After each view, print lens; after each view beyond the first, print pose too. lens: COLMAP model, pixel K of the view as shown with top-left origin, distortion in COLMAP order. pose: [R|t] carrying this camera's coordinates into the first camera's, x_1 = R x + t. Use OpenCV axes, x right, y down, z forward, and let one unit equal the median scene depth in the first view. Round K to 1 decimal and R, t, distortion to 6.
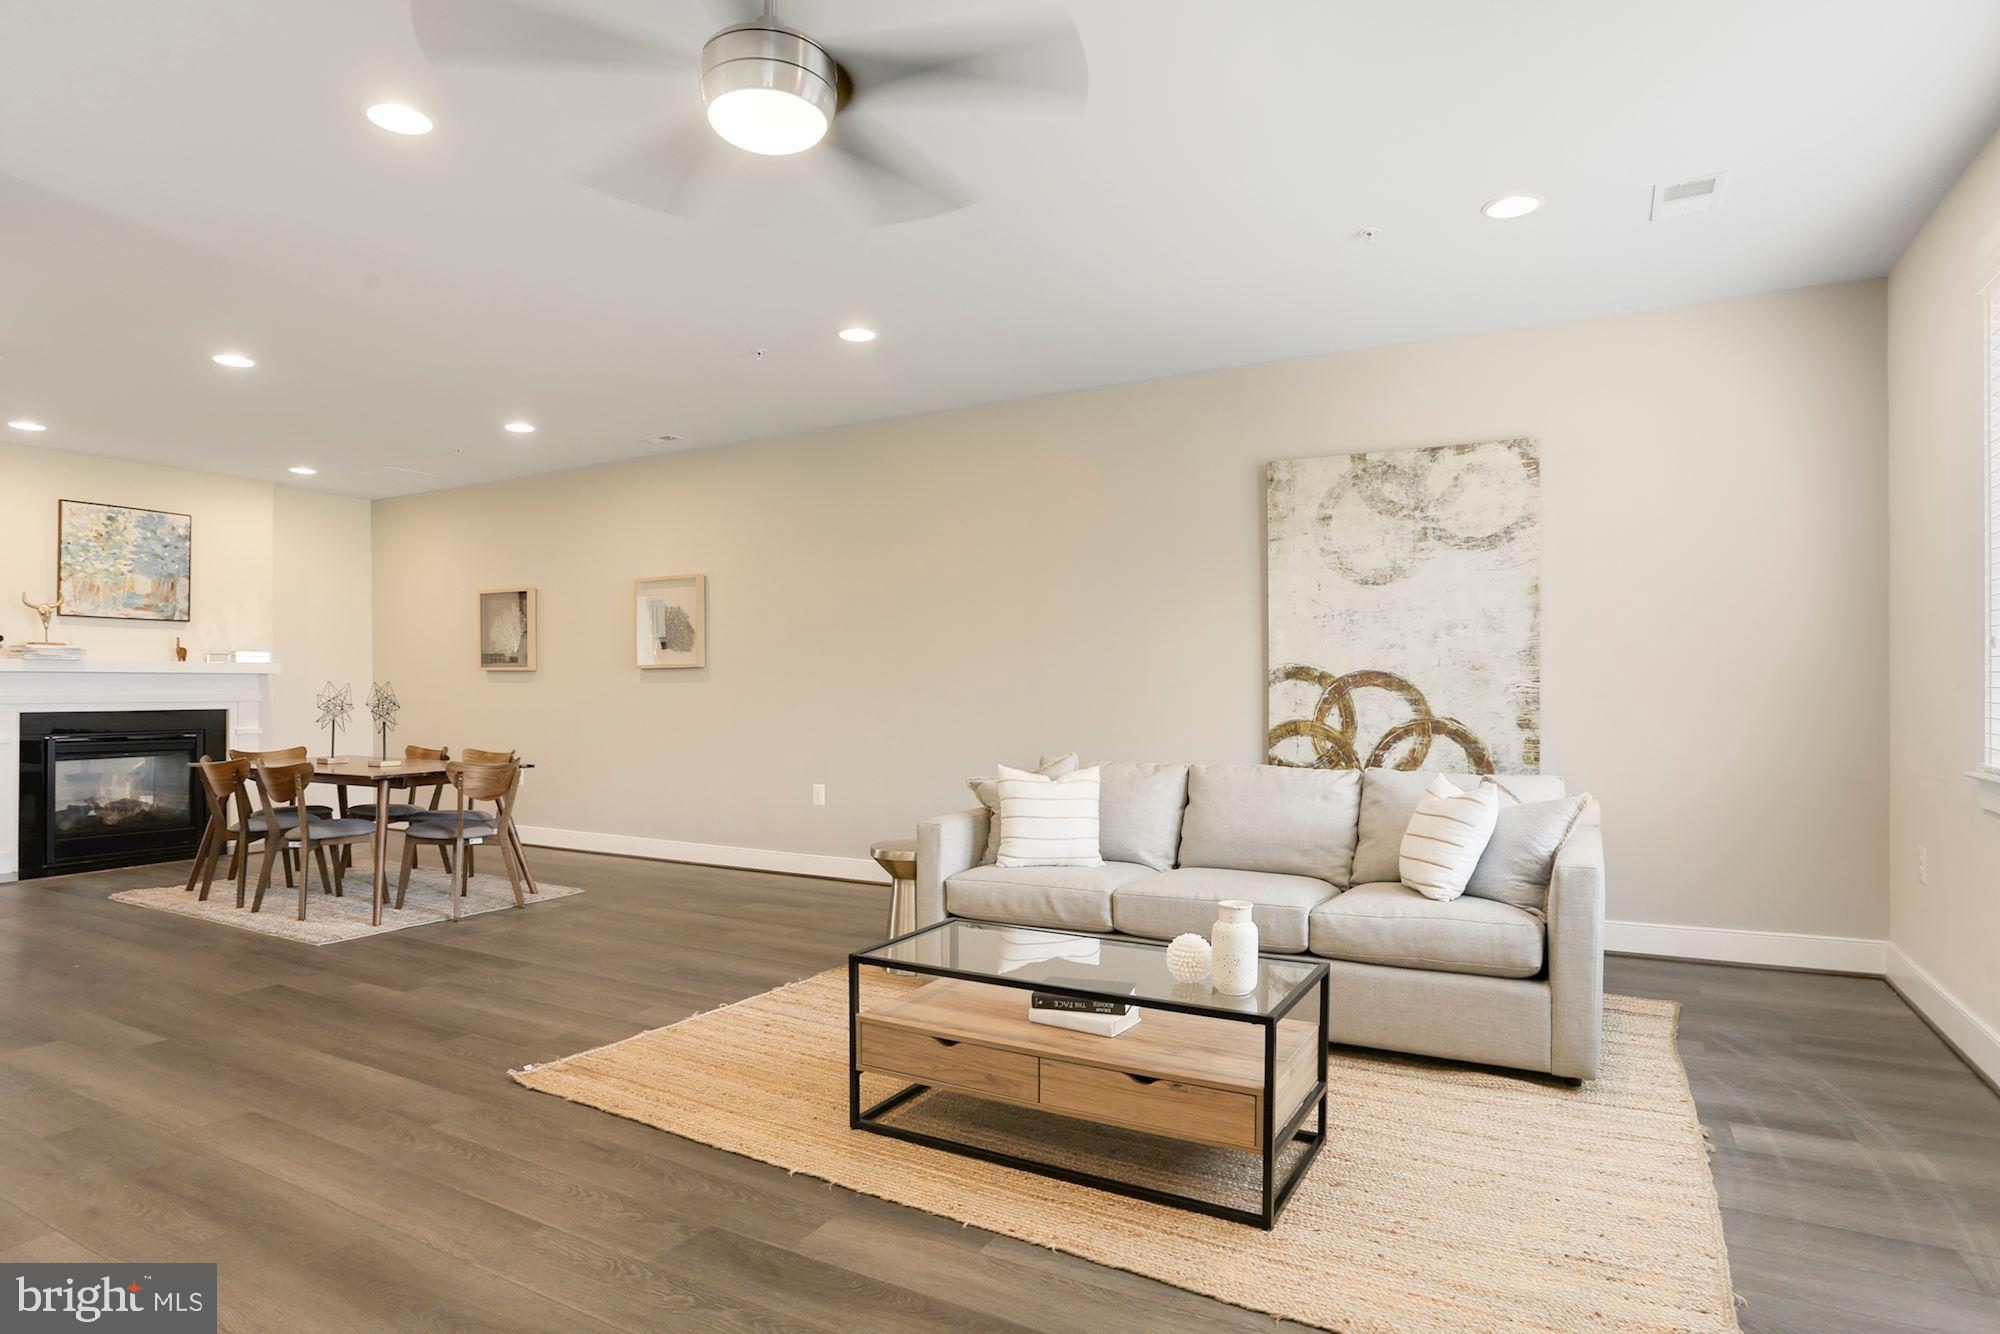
lens RADIAL K [[1088.4, 0, 995.6], [0, 1088.4, 687.2], [0, 0, 1]] dist [-0.082781, 0.047961]
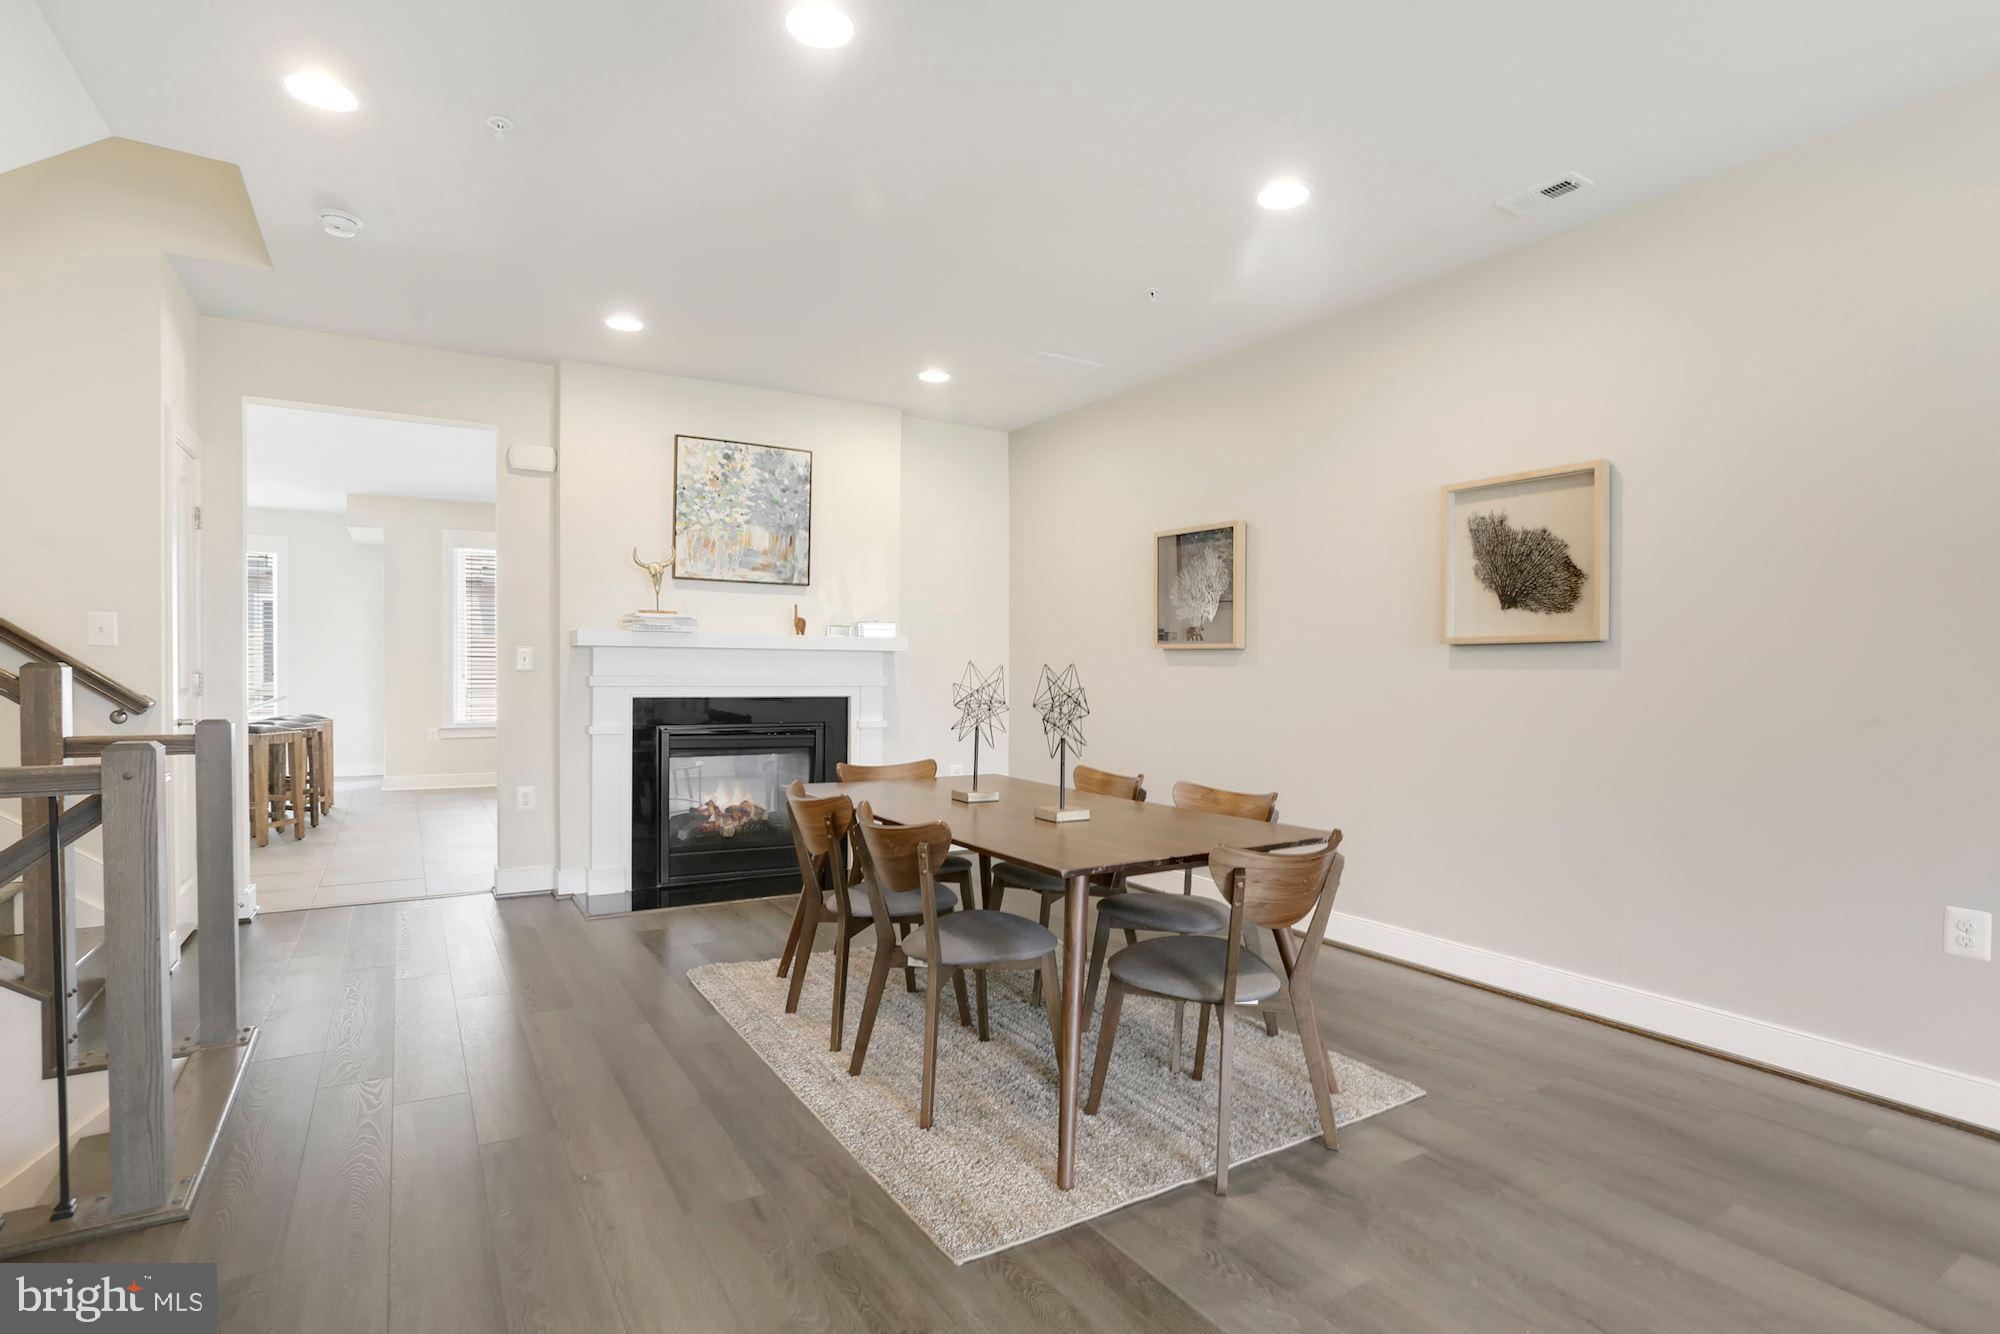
lens RADIAL K [[972.2, 0, 1004.6], [0, 972.2, 684.1], [0, 0, 1]] dist [-0.028835, 0.000673]
pose [[0.876066, 0.018421, -0.481840, -0.294594], [-0.010964, 0.999773, 0.018288, -0.002771], [0.482067, -0.010739, 0.876069, 0.447910]]
